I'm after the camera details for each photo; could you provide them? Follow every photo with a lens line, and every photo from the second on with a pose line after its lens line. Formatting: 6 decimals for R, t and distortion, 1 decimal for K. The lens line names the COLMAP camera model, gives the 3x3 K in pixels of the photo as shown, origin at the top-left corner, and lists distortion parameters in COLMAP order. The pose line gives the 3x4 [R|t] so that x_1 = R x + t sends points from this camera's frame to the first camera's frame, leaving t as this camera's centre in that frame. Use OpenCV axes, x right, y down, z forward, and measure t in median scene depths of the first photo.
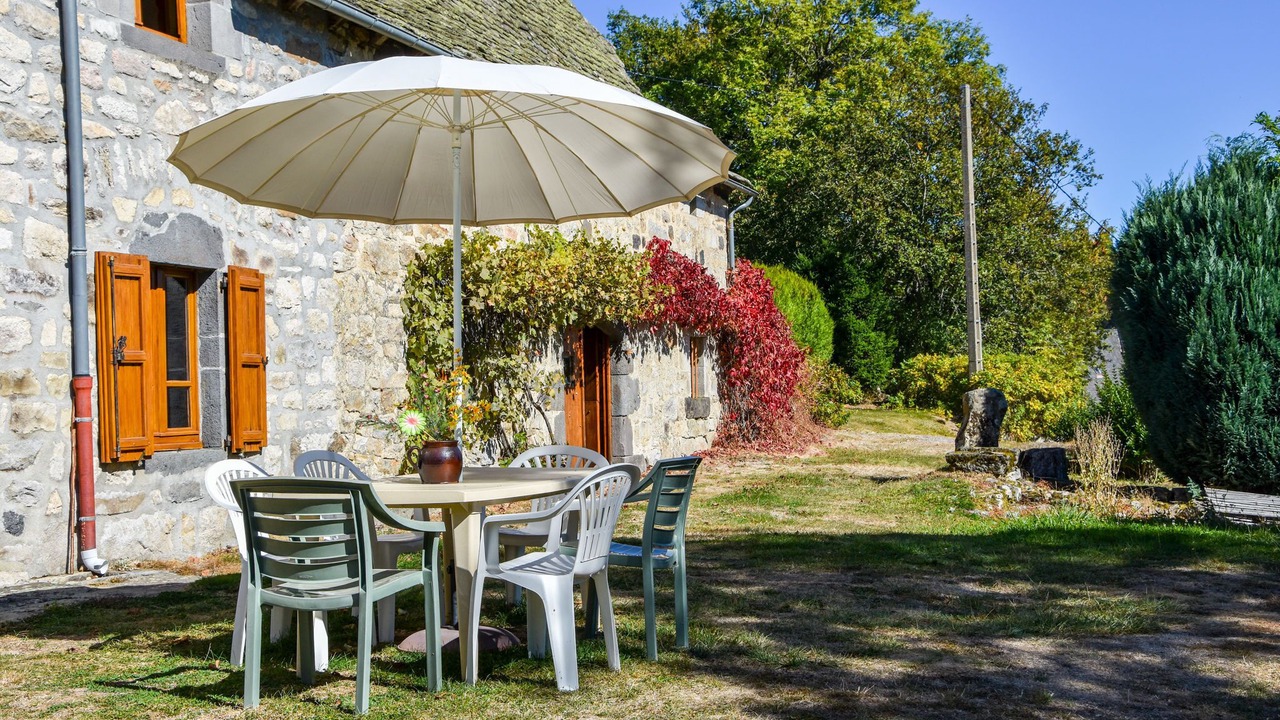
lens RADIAL K [[1337.7, 0, 640.0], [0, 1337.7, 360.0], [0, 0, 1]] dist [0.016782, 0.207874]
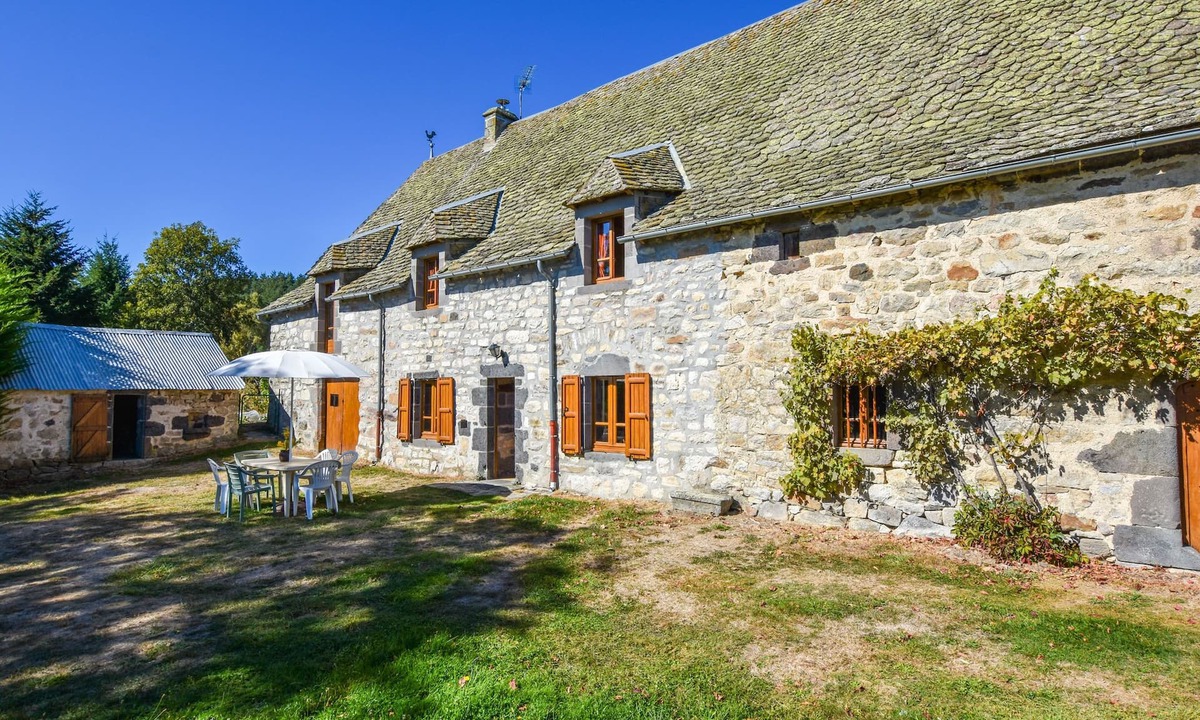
lens RADIAL K [[677.1, 0, 600.0], [0, 677.1, 360.0], [0, 0, 1]] dist [-0.048407, 0.000069]
pose [[-0.294766, -0.020796, -0.955343, 0.765255], [0.026880, 0.999187, -0.030045, -0.058489], [0.955191, -0.034536, -0.293967, 1.260908]]
